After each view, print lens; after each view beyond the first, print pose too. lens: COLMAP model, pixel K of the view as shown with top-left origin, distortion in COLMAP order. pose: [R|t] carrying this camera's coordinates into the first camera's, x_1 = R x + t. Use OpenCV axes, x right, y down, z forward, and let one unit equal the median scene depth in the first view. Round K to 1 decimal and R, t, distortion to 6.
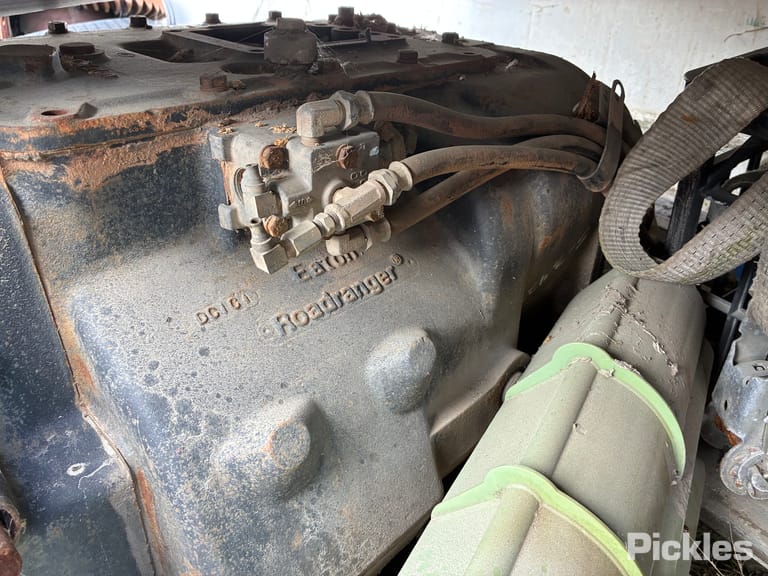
lens RADIAL K [[574.4, 0, 394.6], [0, 574.4, 290.4], [0, 0, 1]] dist [0.049594, -0.078089]
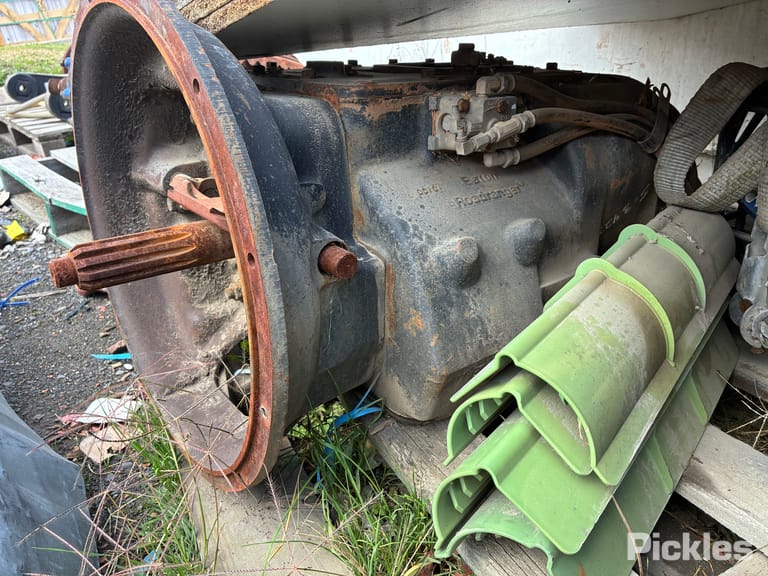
lens RADIAL K [[574.4, 0, 394.6], [0, 574.4, 290.4], [0, 0, 1]] dist [0.049594, -0.078089]
pose [[0.989670, 0.022968, -0.141513, -0.139569], [-0.040818, 0.991372, -0.124561, 0.591351], [0.137431, 0.129051, 0.982069, -0.792373]]
